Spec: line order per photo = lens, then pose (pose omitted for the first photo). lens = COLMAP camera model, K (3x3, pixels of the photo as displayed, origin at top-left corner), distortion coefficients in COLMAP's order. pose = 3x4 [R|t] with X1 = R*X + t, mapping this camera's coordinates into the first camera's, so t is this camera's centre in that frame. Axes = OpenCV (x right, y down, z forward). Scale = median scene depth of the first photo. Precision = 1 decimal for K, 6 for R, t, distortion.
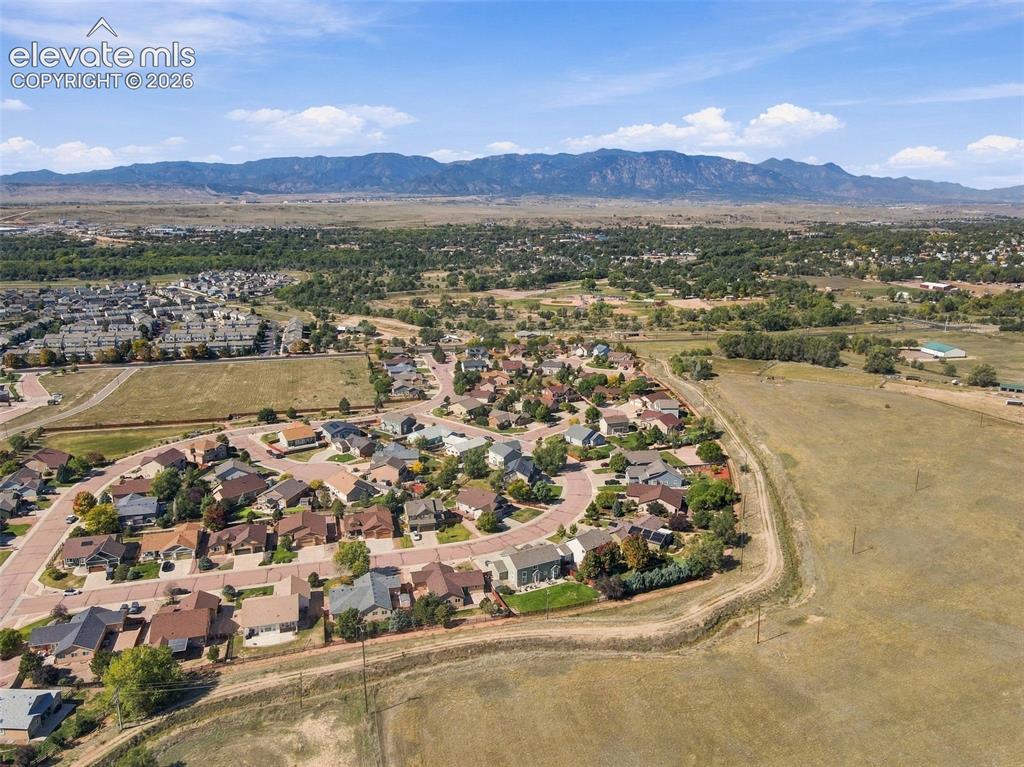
lens RADIAL K [[746.4, 0, 512.0], [0, 746.4, 383.5], [0, 0, 1]] dist [-0.013267, 0.036638]
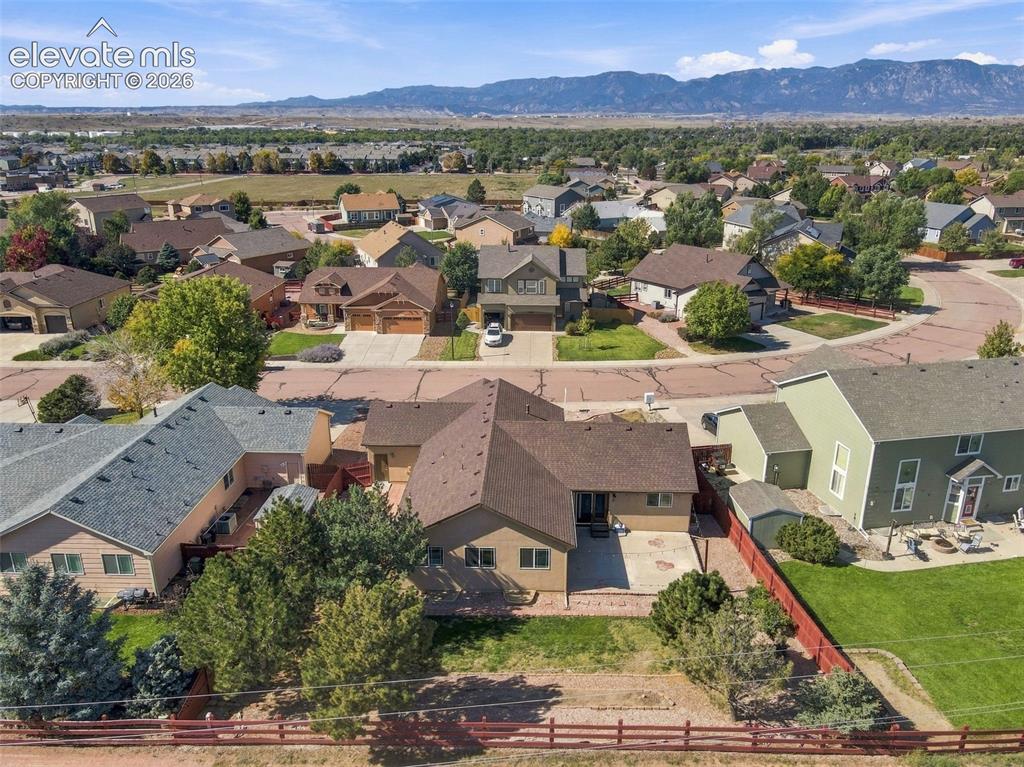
lens RADIAL K [[746.4, 0, 512.0], [0, 746.4, 383.5], [0, 0, 1]] dist [-0.013267, 0.036638]
pose [[0.956837, 0.091821, -0.275740, -0.030469], [-0.064825, 0.992305, 0.105489, 0.213650], [0.283304, -0.083061, 0.955426, 0.767535]]
